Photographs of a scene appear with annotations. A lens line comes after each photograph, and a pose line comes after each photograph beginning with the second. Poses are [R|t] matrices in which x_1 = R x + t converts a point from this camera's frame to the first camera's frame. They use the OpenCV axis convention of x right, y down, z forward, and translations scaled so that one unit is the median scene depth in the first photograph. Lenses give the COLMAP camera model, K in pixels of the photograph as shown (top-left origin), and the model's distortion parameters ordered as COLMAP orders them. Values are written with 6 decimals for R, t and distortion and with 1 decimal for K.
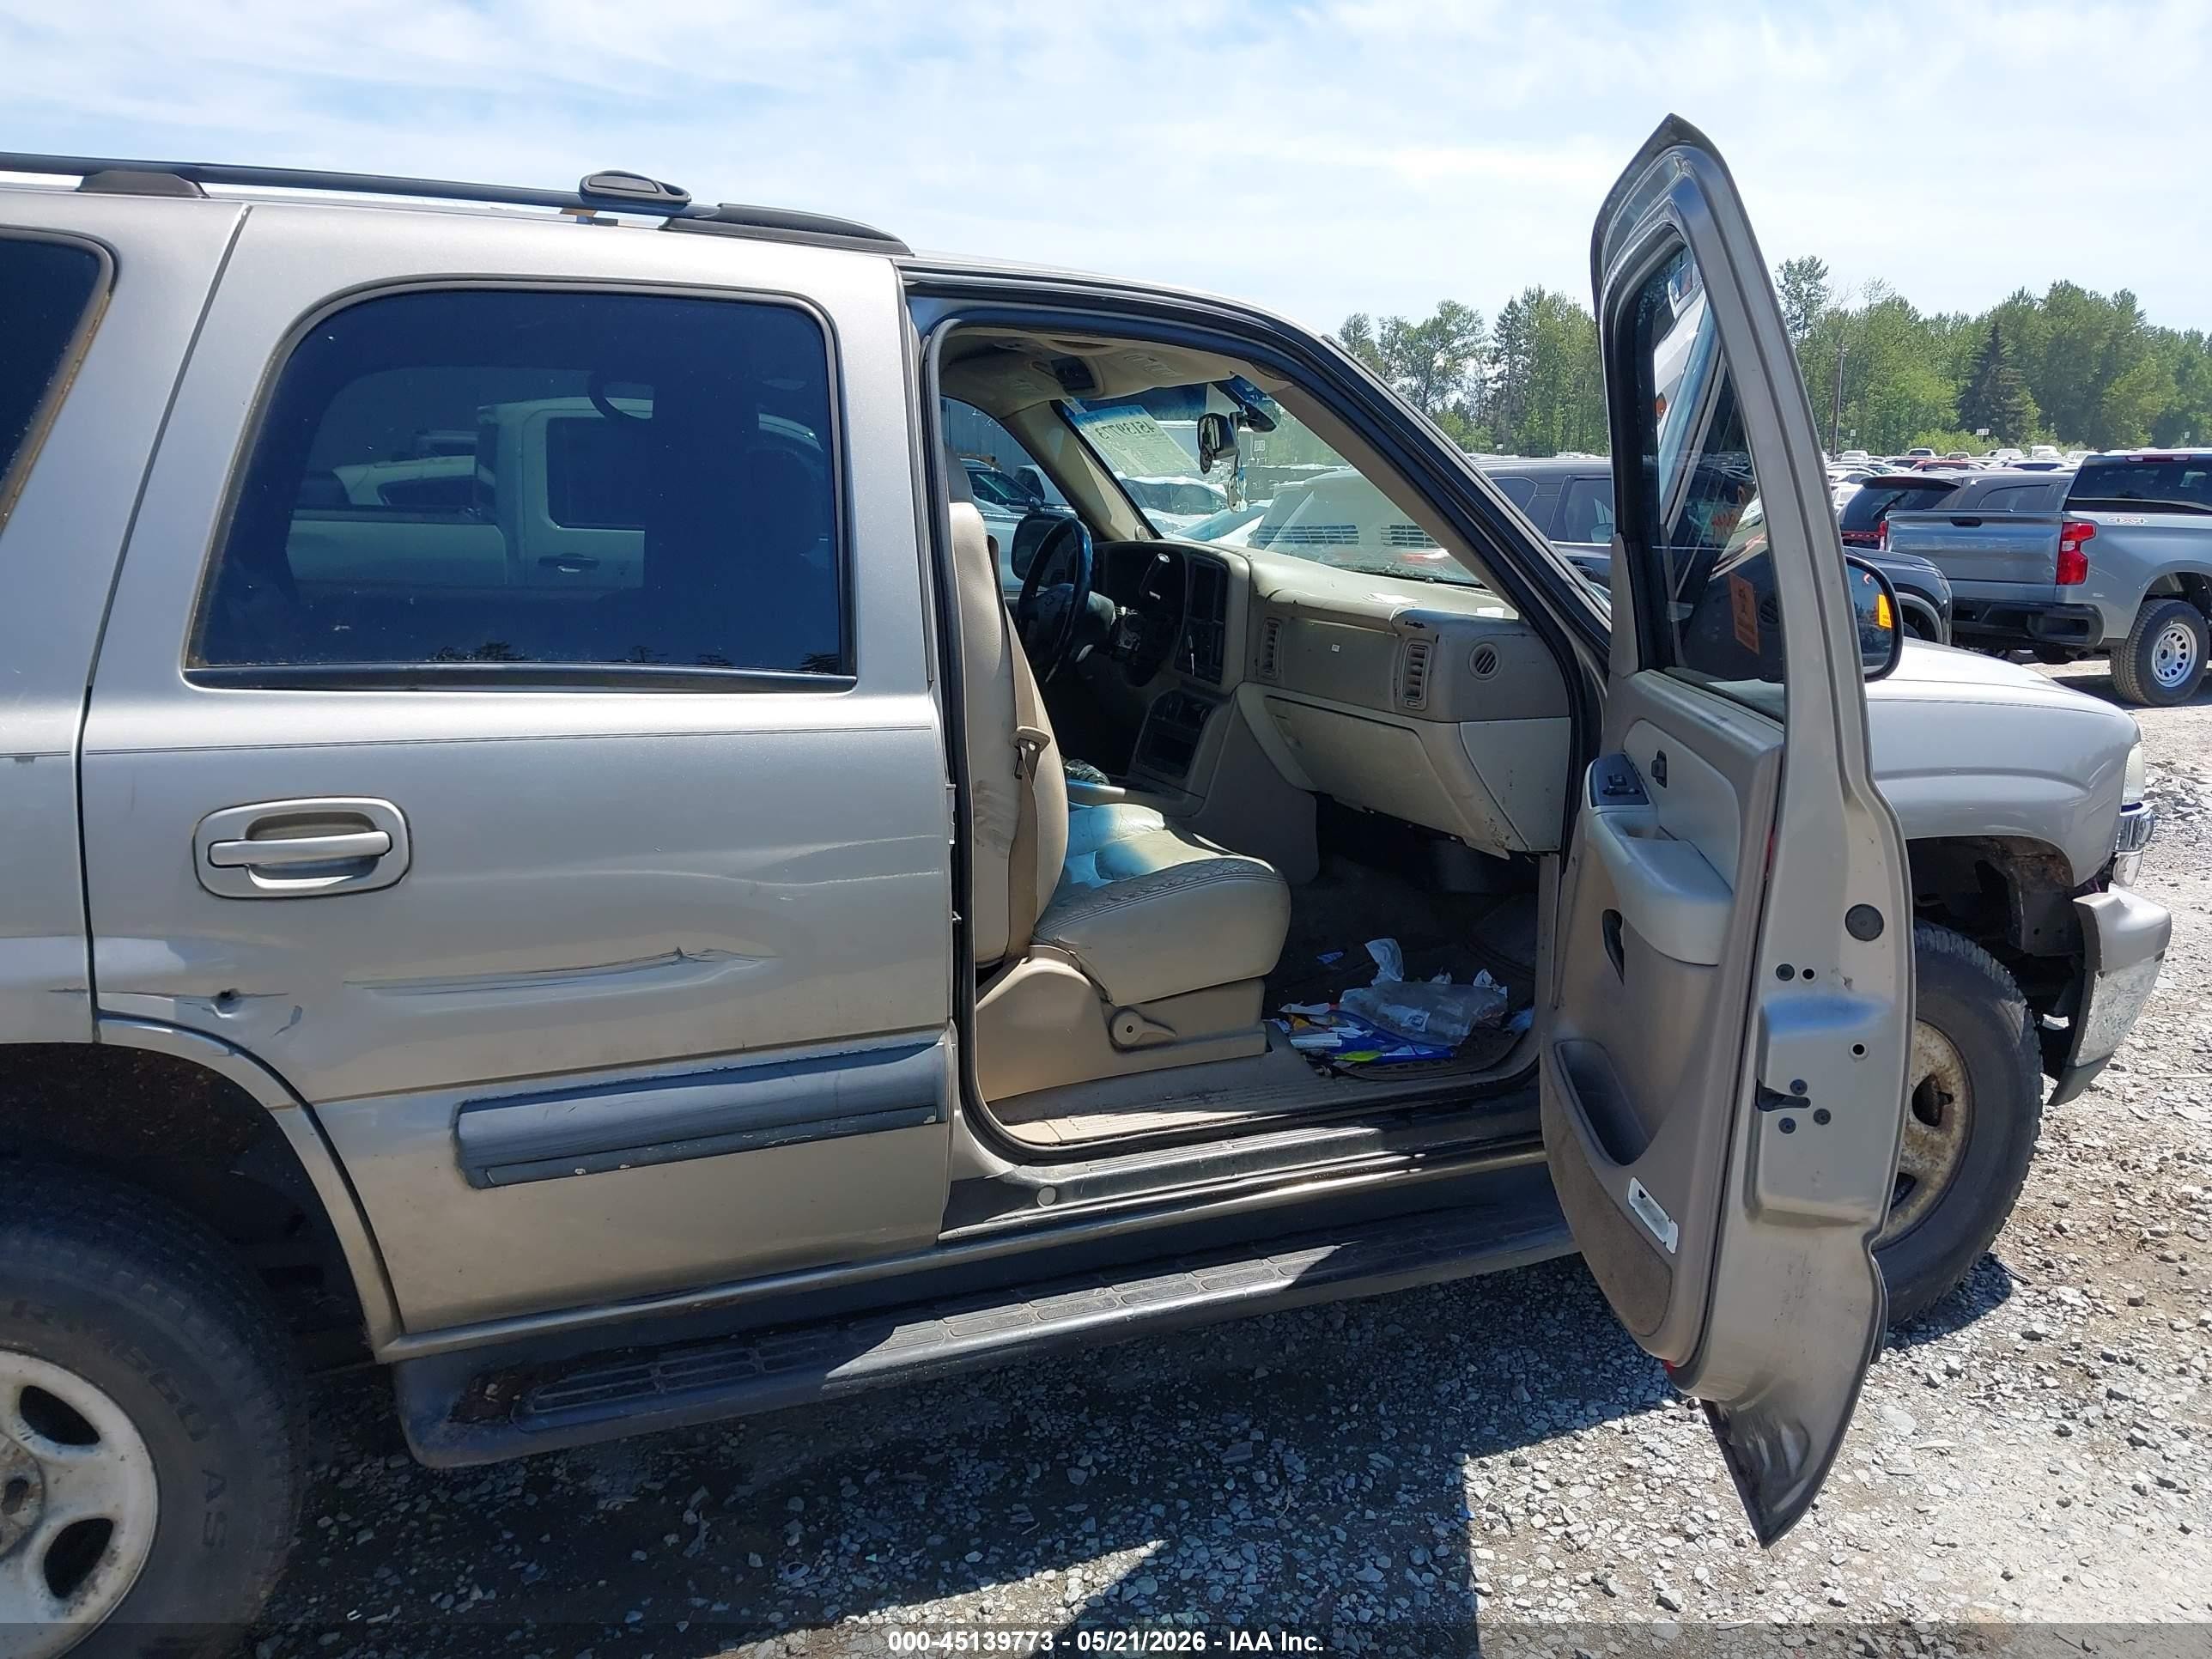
lens RADIAL K [[1764.5, 0, 1129.3], [0, 1764.5, 862.7], [0, 0, 1]] dist [-0.000421, -0.001702]
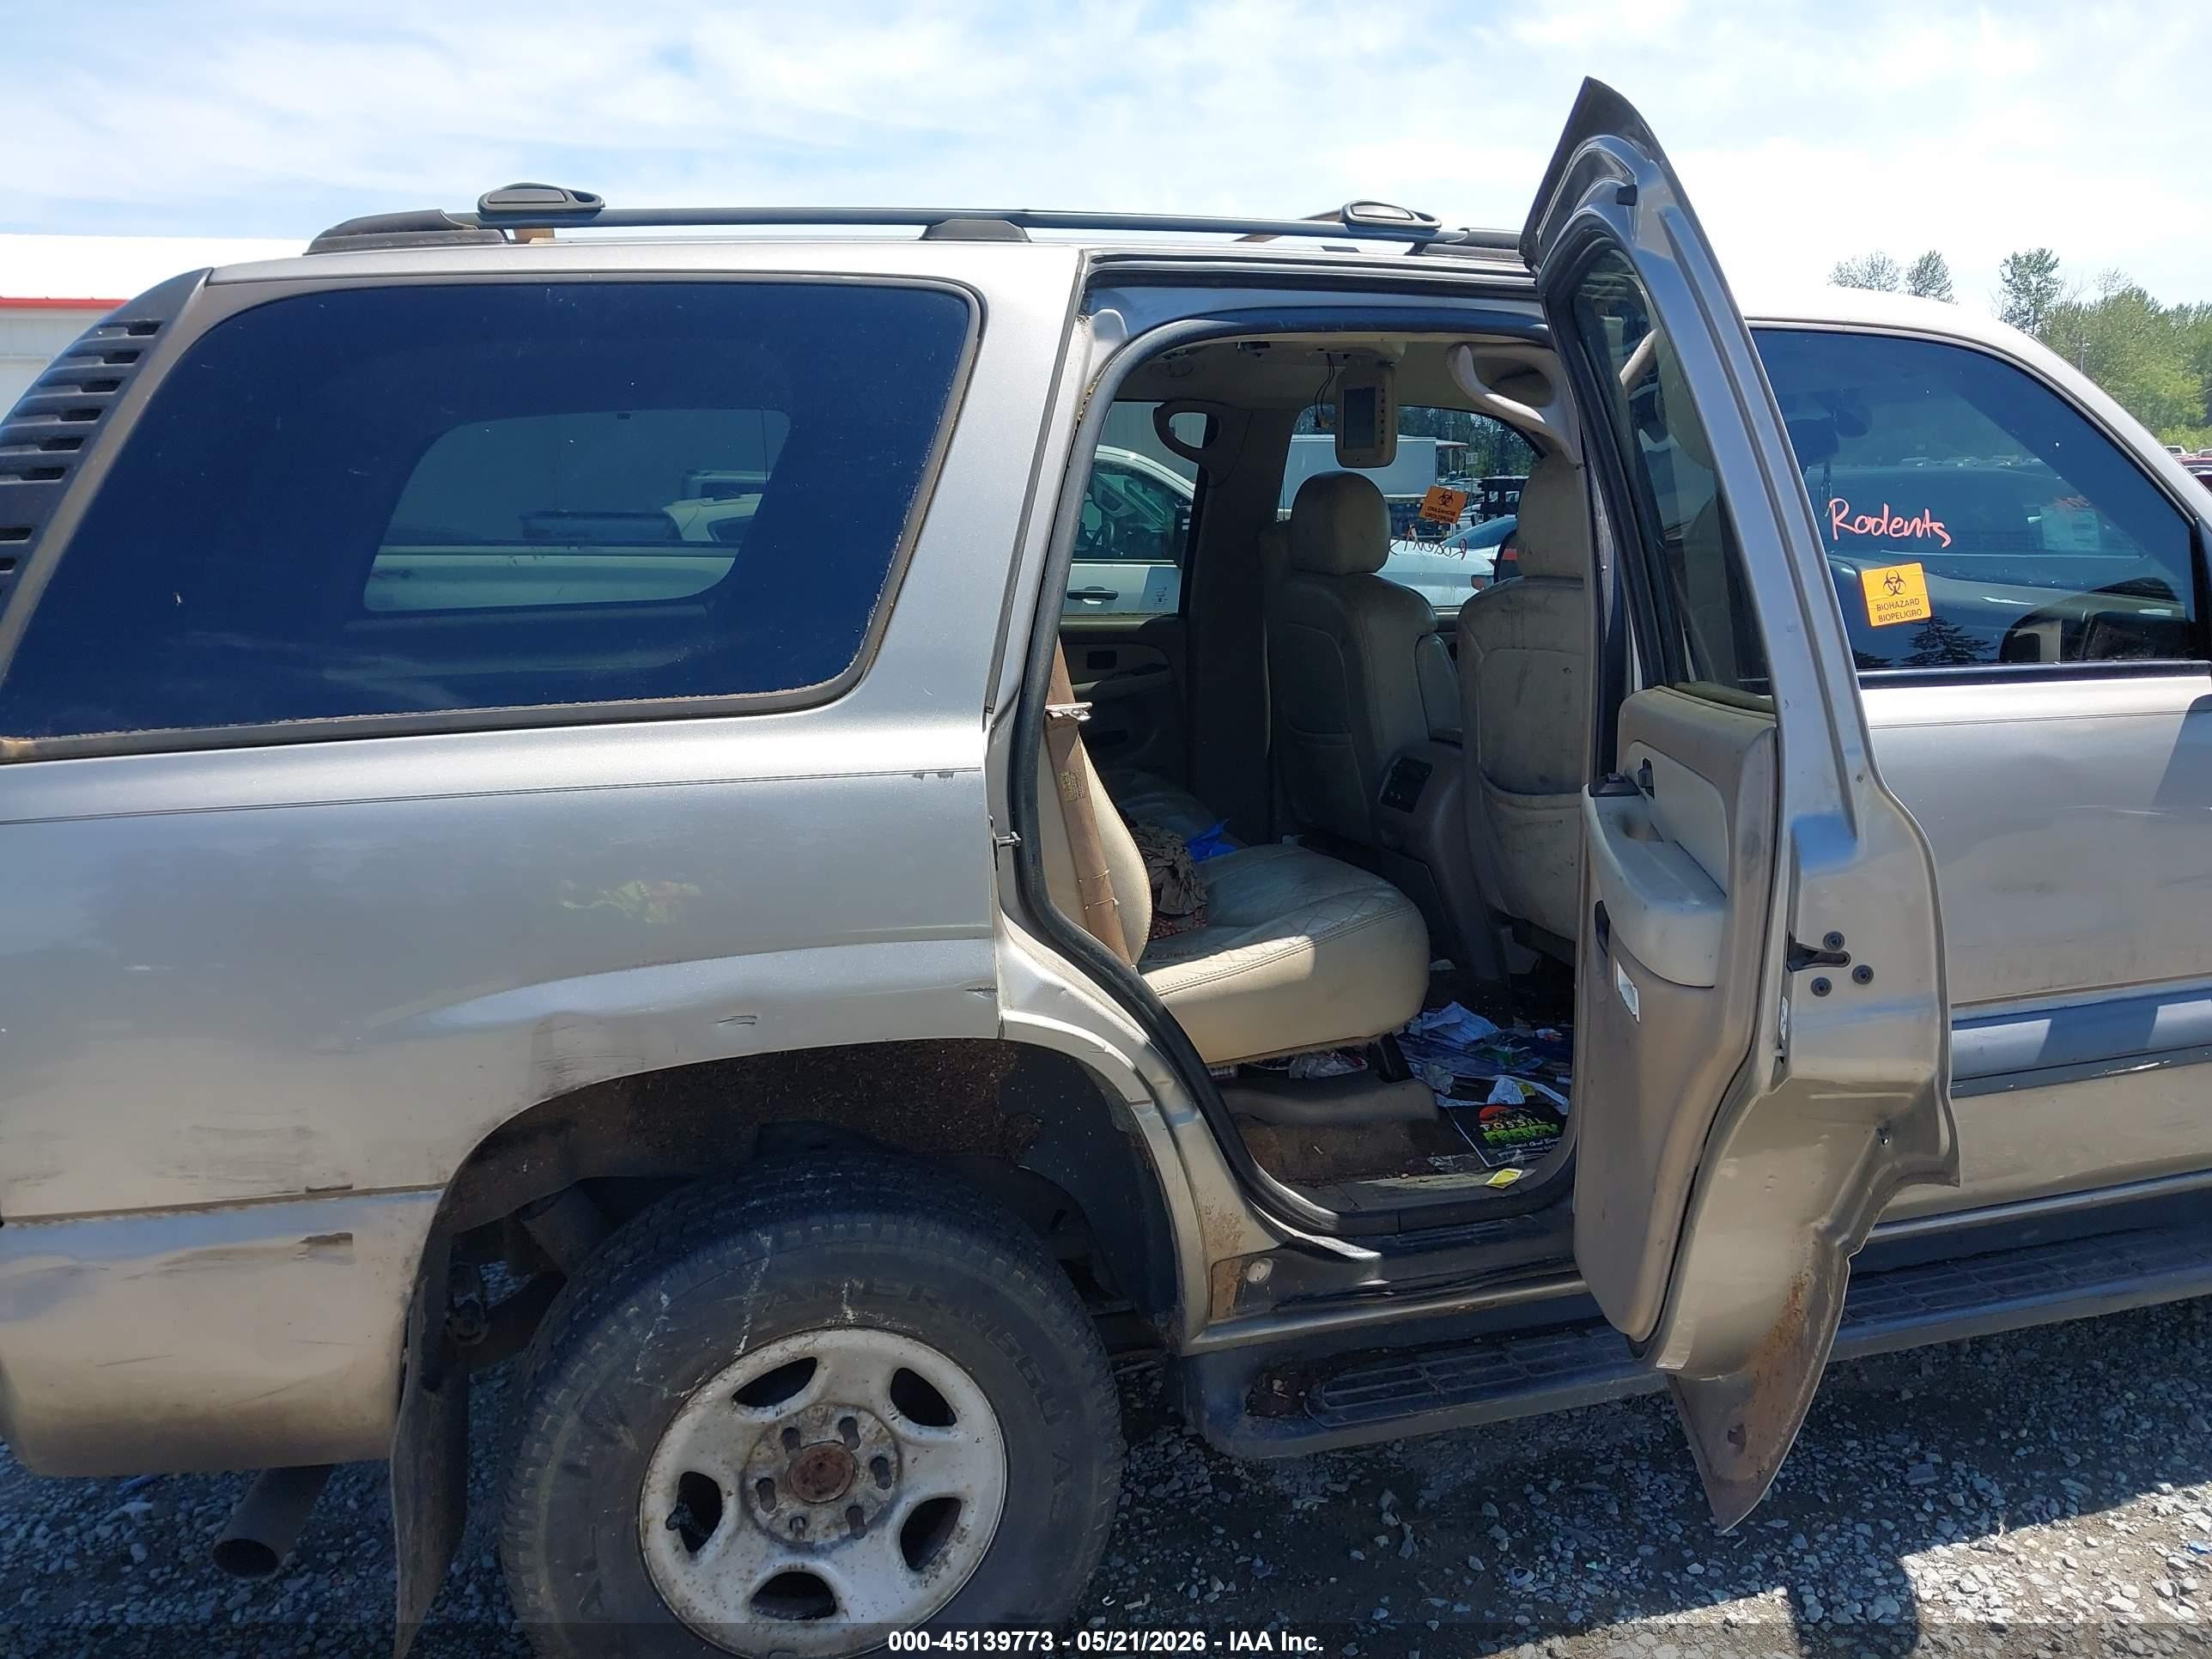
lens RADIAL K [[1764.5, 0, 1113.9], [0, 1764.5, 831.4], [0, 0, 1]] dist [-0.000421, -0.001702]
pose [[0.993812, -0.005810, -0.110923, -0.278388], [0.002489, 0.999545, -0.030056, 0.005819], [0.111047, 0.029594, 0.993374, -0.034614]]
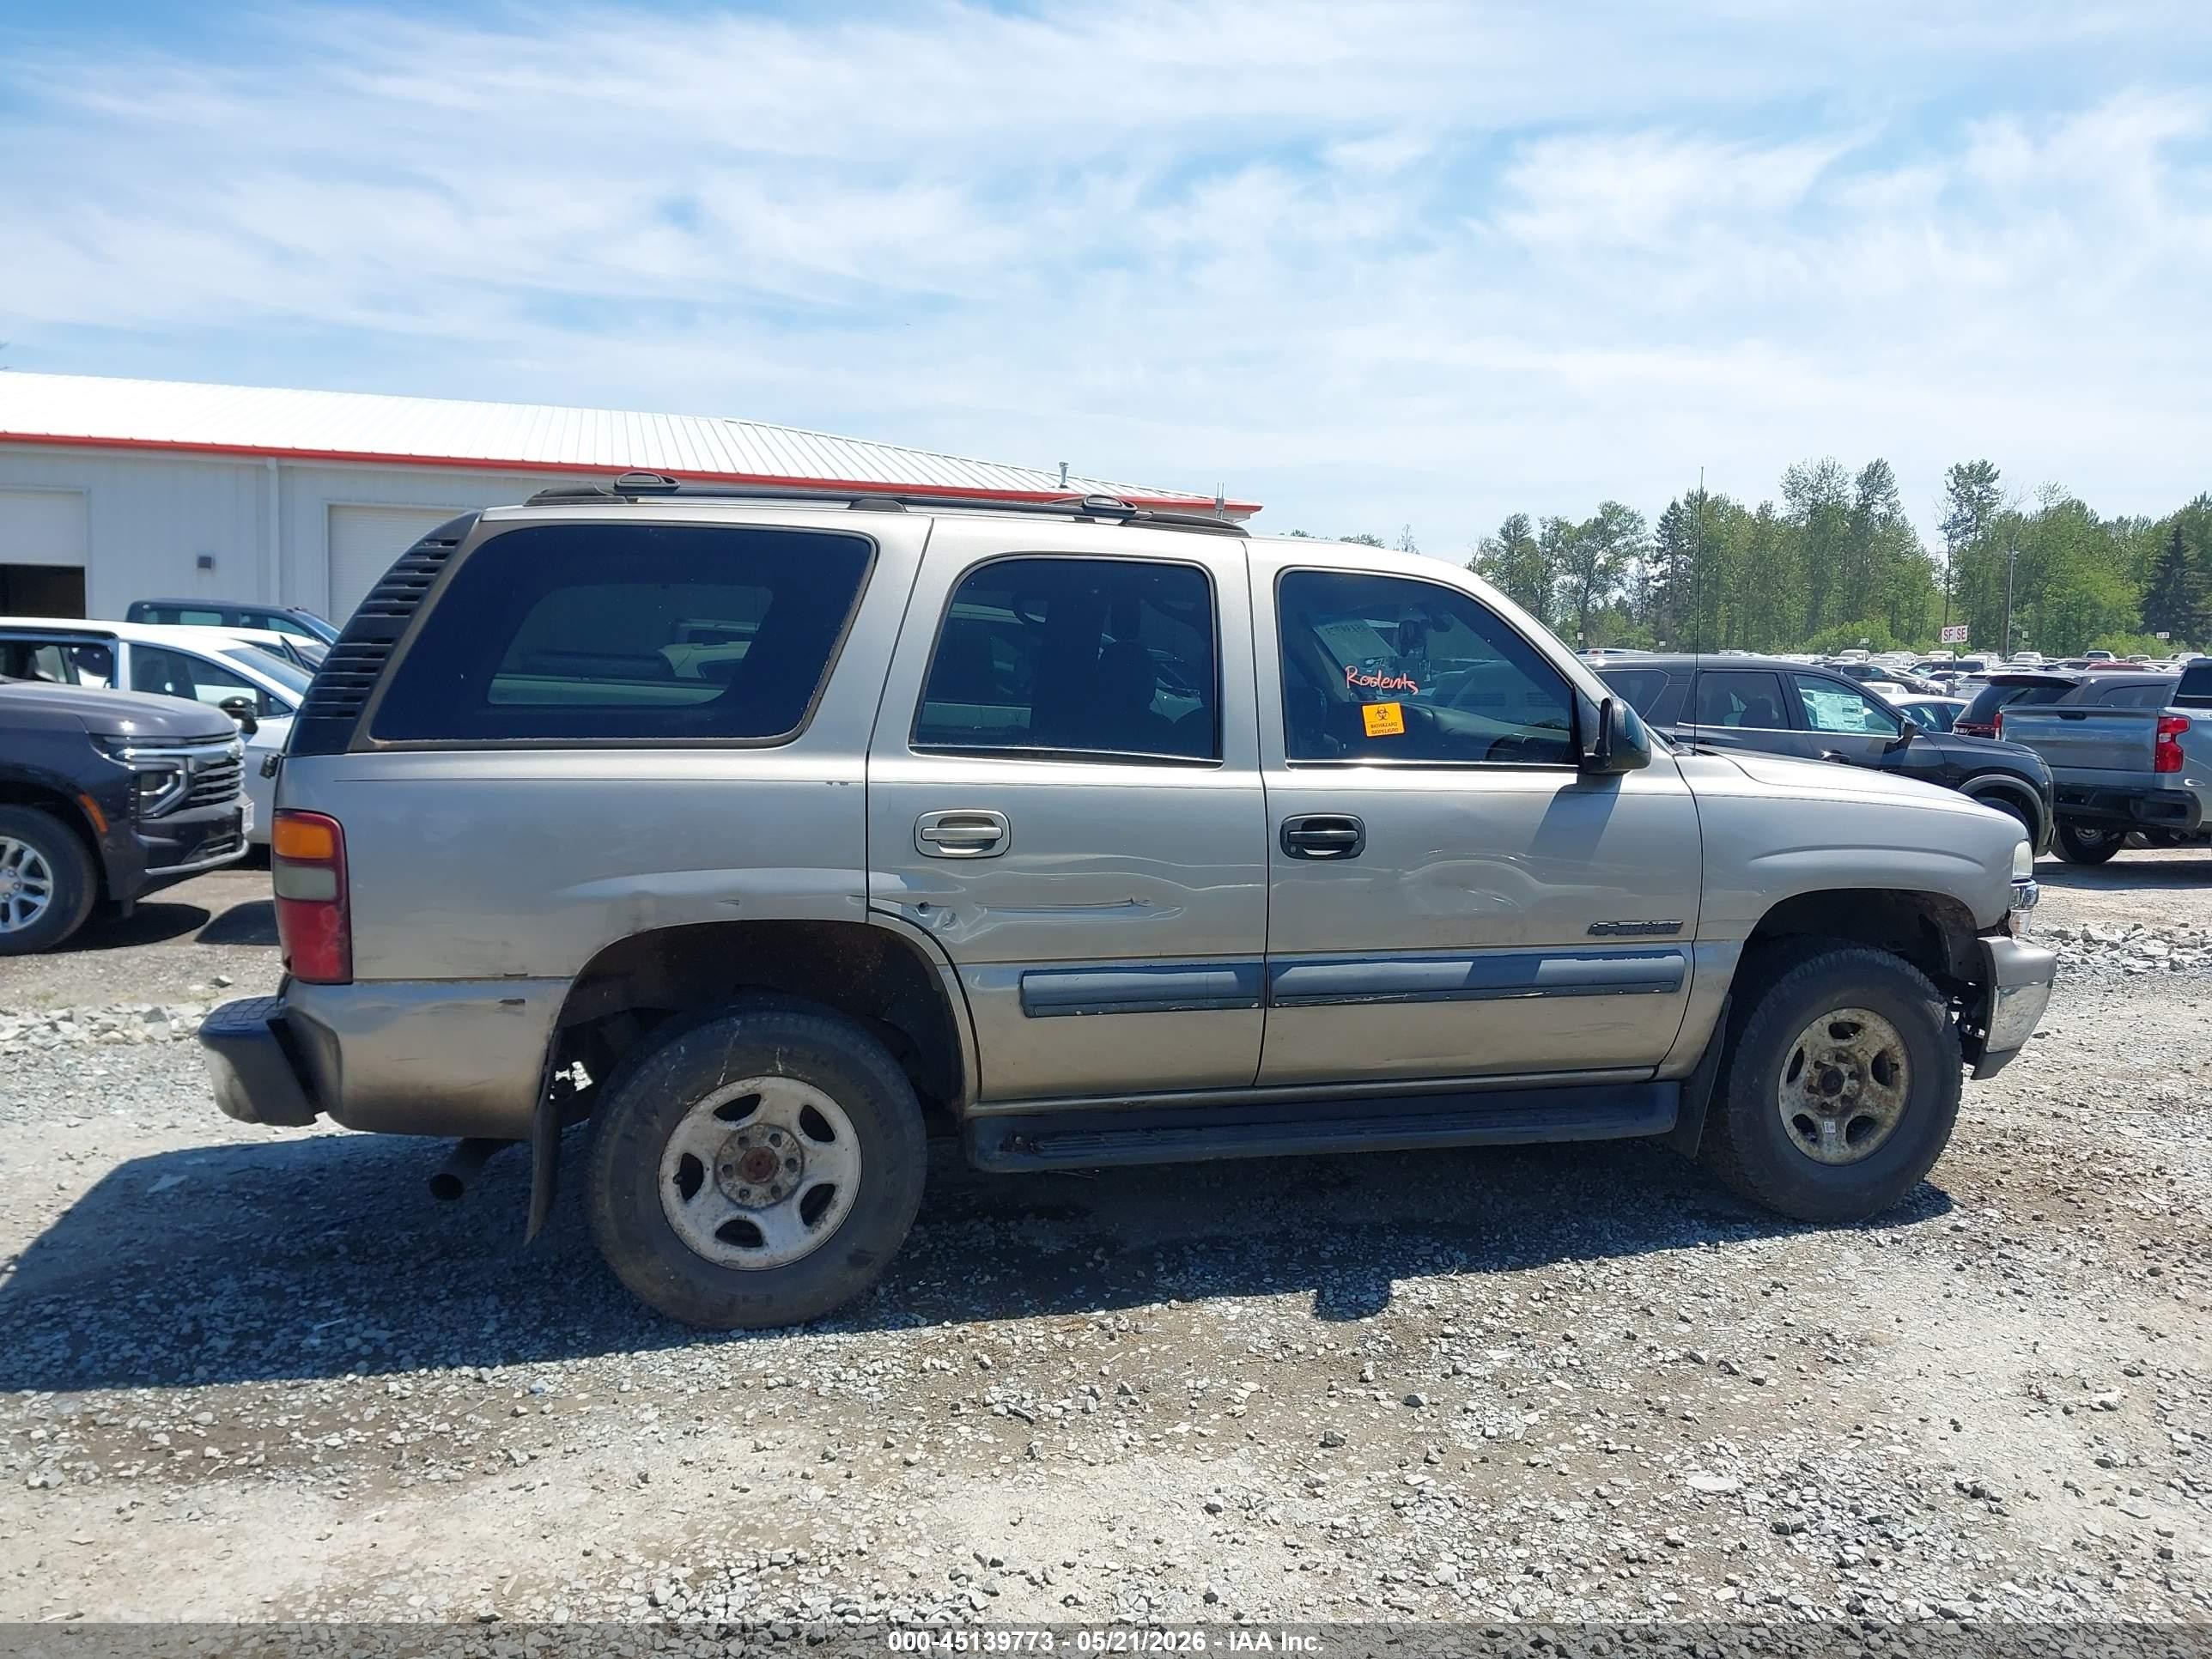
lens RADIAL K [[1784.5, 0, 1118.2], [0, 1784.5, 837.6], [0, 0, 1]] dist [0.028438, -0.036338]
pose [[0.995431, 0.024022, -0.092415, -0.076690], [-0.034895, 0.992412, -0.117901, 0.164504], [0.088882, 0.120587, 0.988716, -0.708293]]
